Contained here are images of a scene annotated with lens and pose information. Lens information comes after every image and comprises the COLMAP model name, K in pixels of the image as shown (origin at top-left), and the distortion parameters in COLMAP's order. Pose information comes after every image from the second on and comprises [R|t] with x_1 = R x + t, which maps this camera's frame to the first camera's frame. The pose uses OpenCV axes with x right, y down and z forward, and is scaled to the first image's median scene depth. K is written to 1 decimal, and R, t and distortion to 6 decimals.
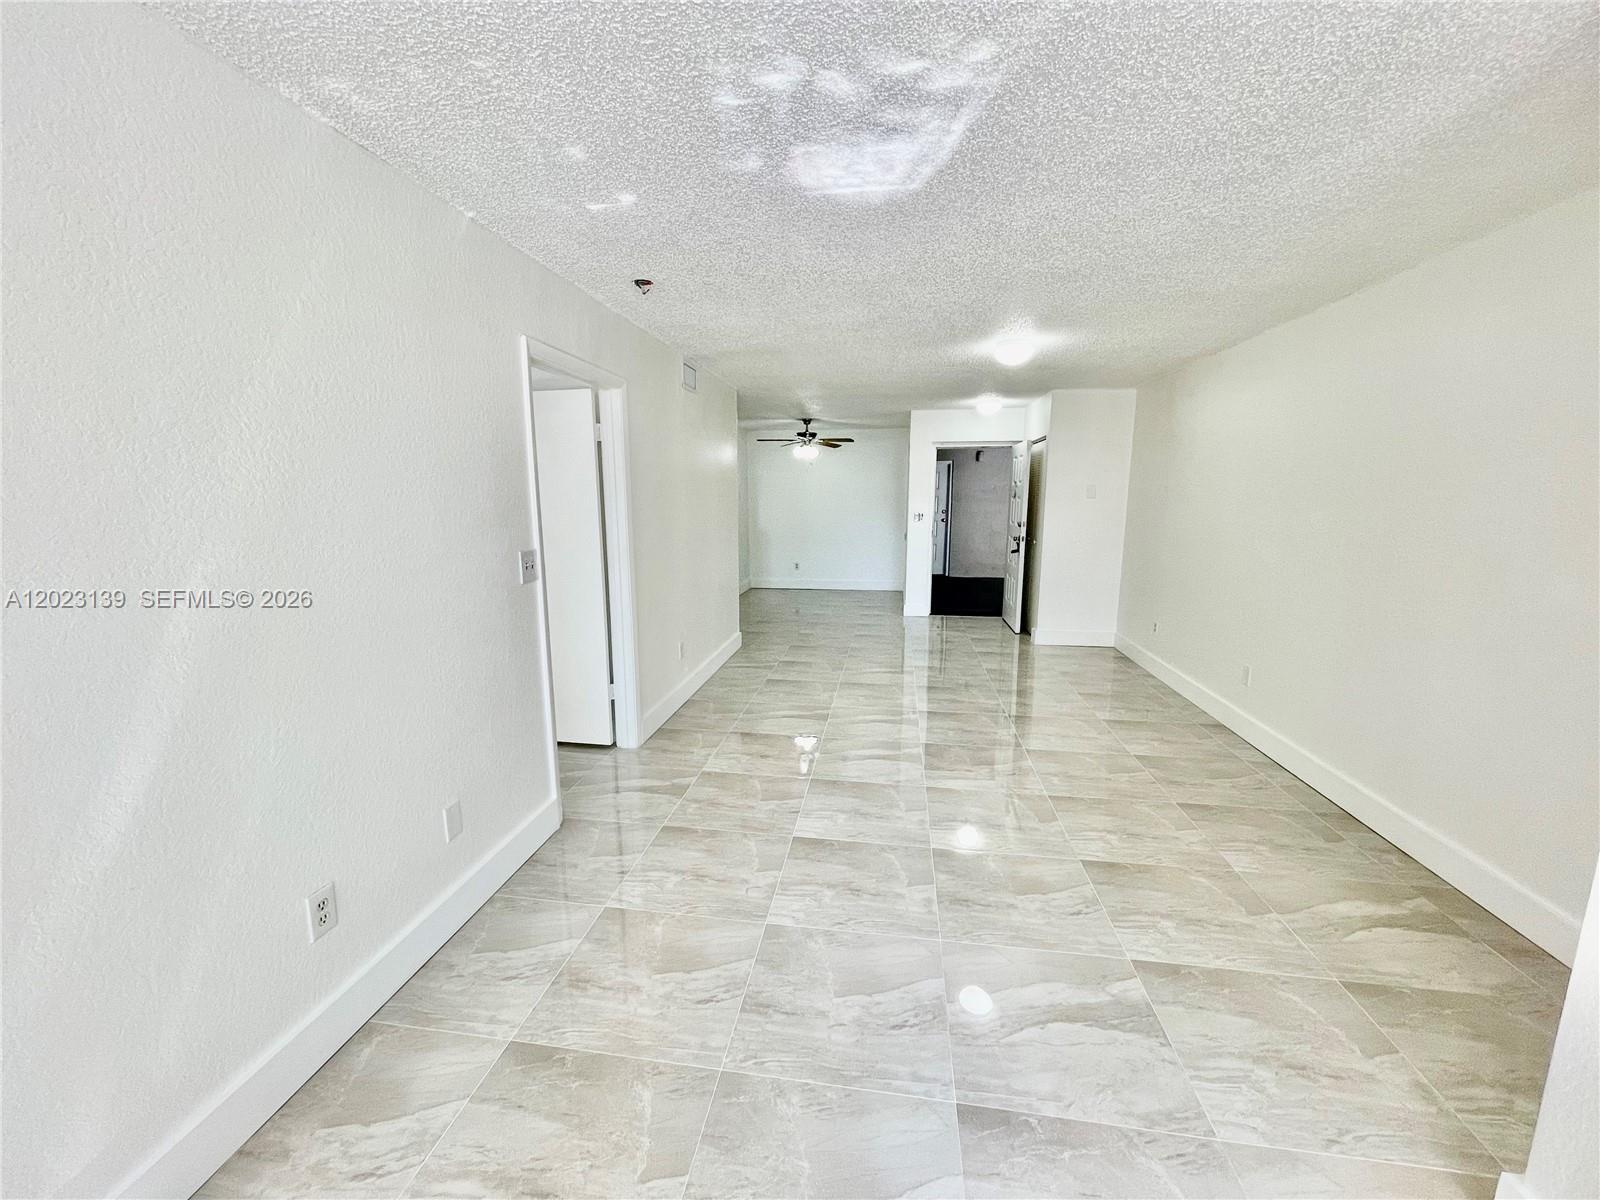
lens RADIAL K [[655.4, 0, 790.1], [0, 655.4, 605.9], [0, 0, 1]] dist [0.001117, 0.001854]
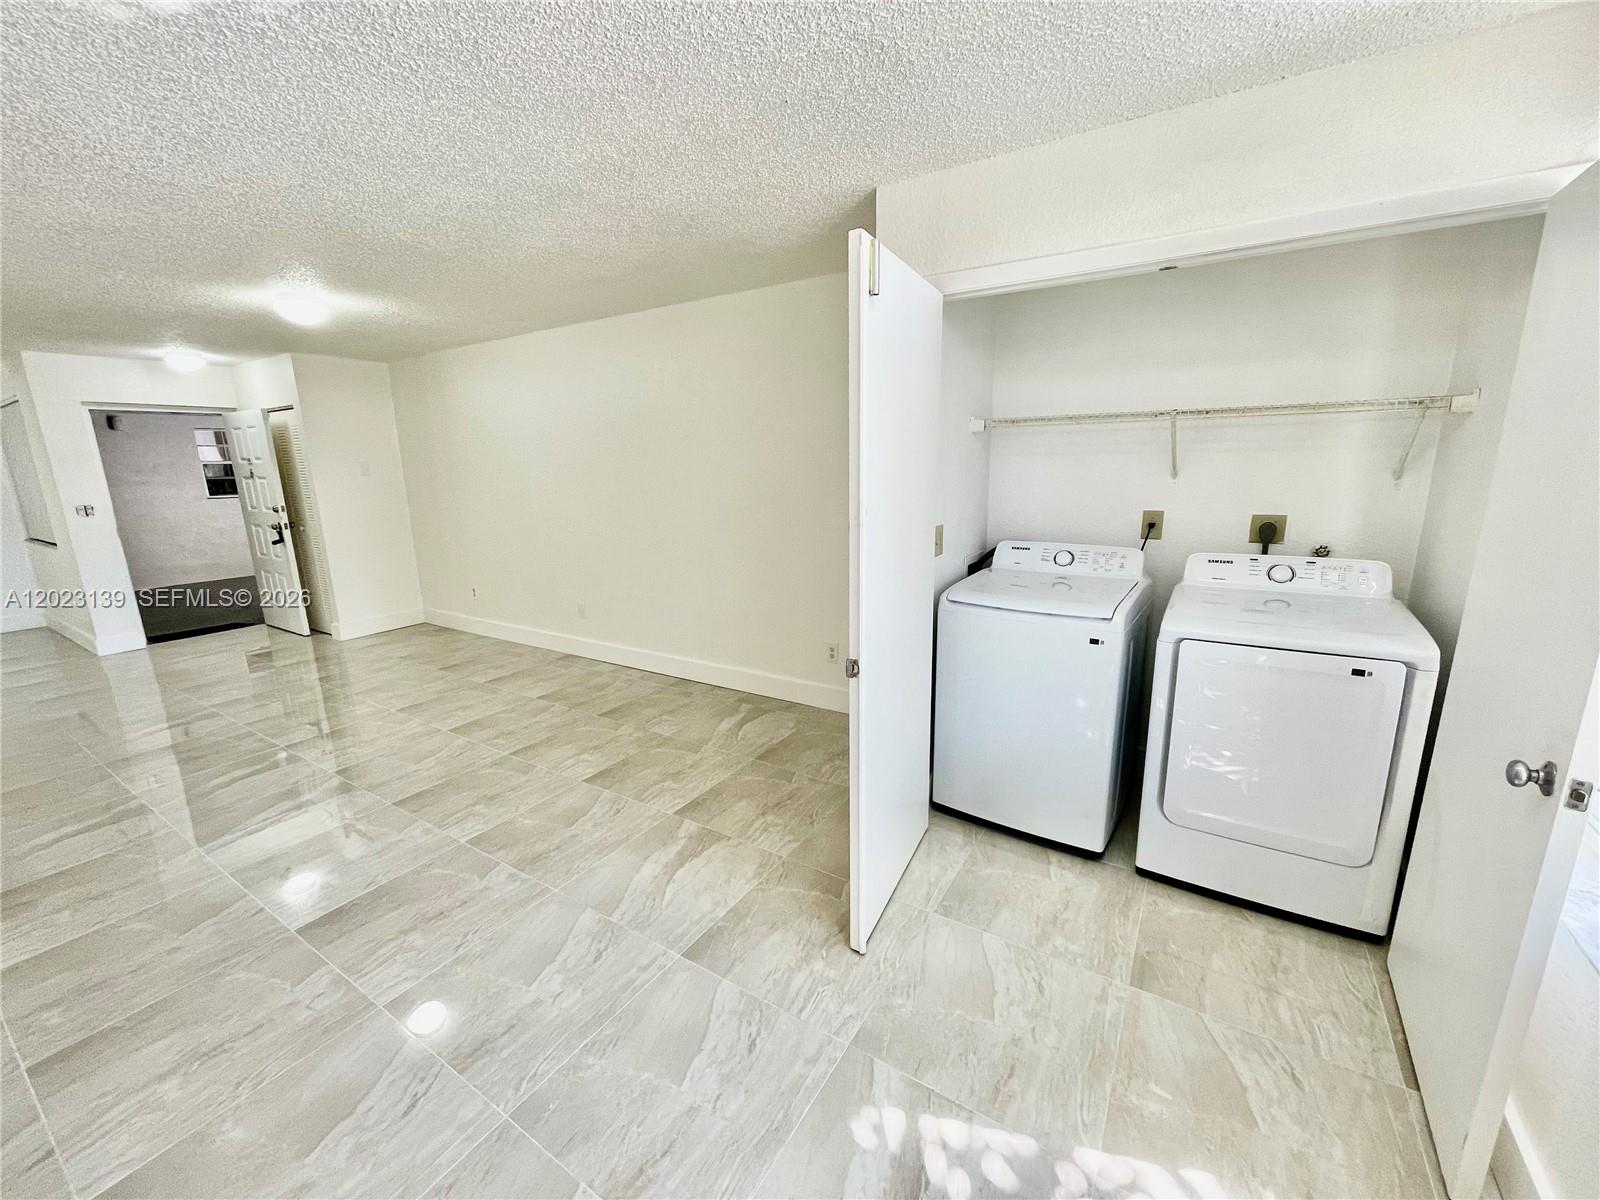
lens RADIAL K [[655.4, 0, 798.2], [0, 655.4, 605.5], [0, 0, 1]] dist [0.001117, 0.001854]
pose [[0.399305, -0.212313, 0.891896, -0.412057], [0.178561, 0.972197, 0.151485, -0.031018], [-0.899262, 0.098770, 0.426114, 0.122656]]
